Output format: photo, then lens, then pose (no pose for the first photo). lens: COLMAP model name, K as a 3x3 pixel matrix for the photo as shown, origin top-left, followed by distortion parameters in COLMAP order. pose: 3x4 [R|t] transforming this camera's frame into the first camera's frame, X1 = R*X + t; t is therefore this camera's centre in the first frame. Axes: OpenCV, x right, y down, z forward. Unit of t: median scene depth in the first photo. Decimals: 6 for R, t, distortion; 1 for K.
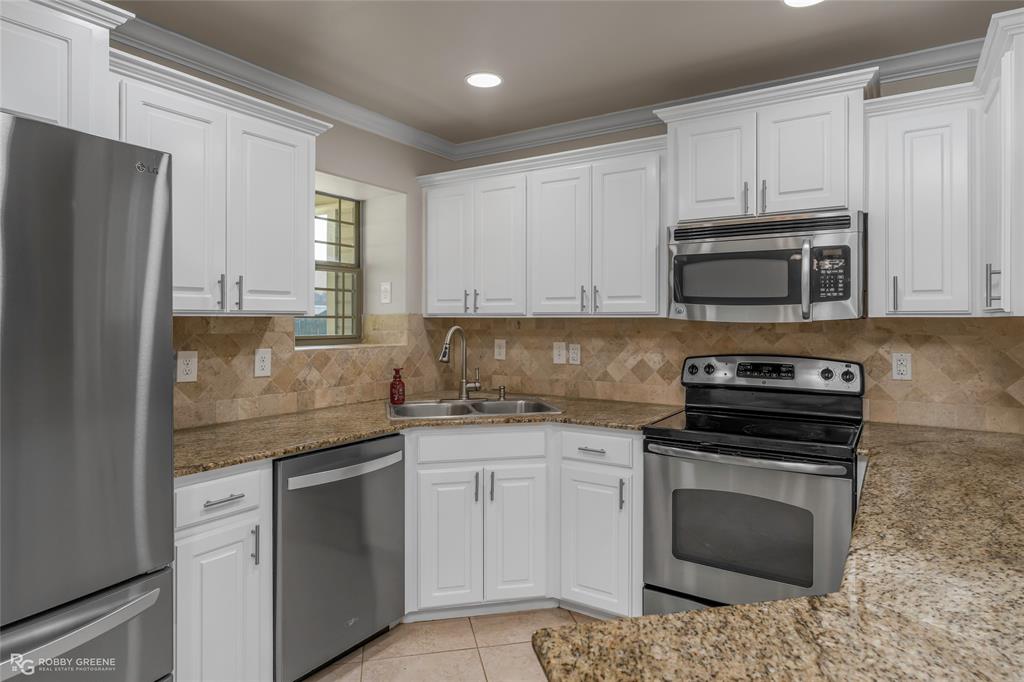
lens RADIAL K [[592.5, 0, 509.5], [0, 592.5, 318.6], [0, 0, 1]] dist [0.001238, -0.003806]
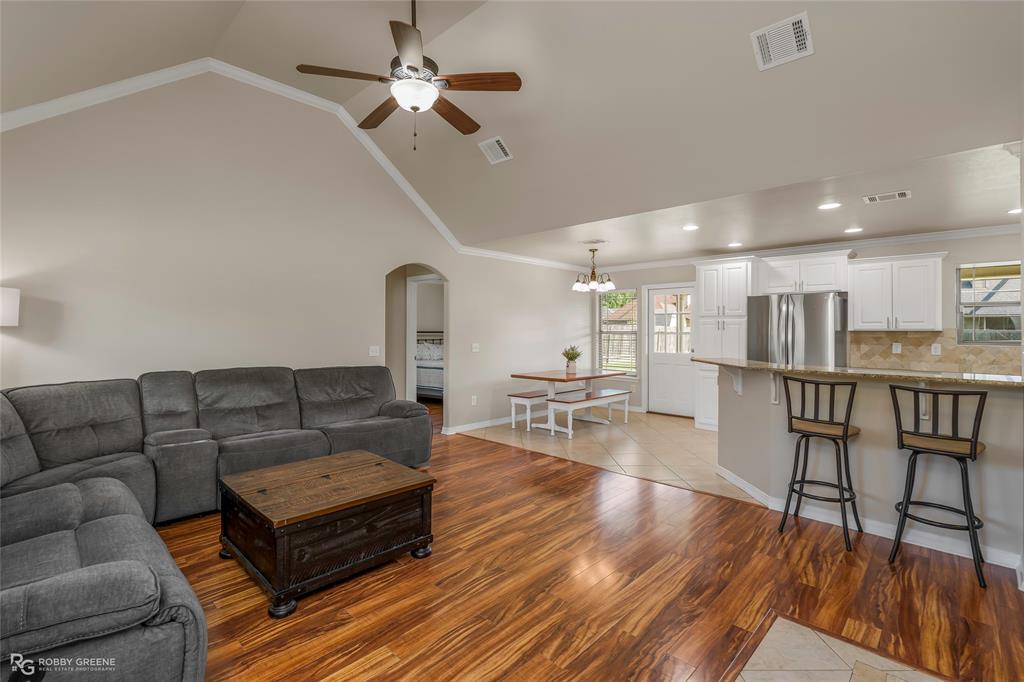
lens RADIAL K [[466.6, 0, 510.3], [0, 466.6, 327.6], [0, 0, 1]] dist [-0.007971, 0.002889]
pose [[-0.188721, -0.010923, -0.981970, 1.837960], [-0.004430, 0.999937, -0.010272, 0.010659], [0.982021, 0.002412, -0.188757, -0.382145]]
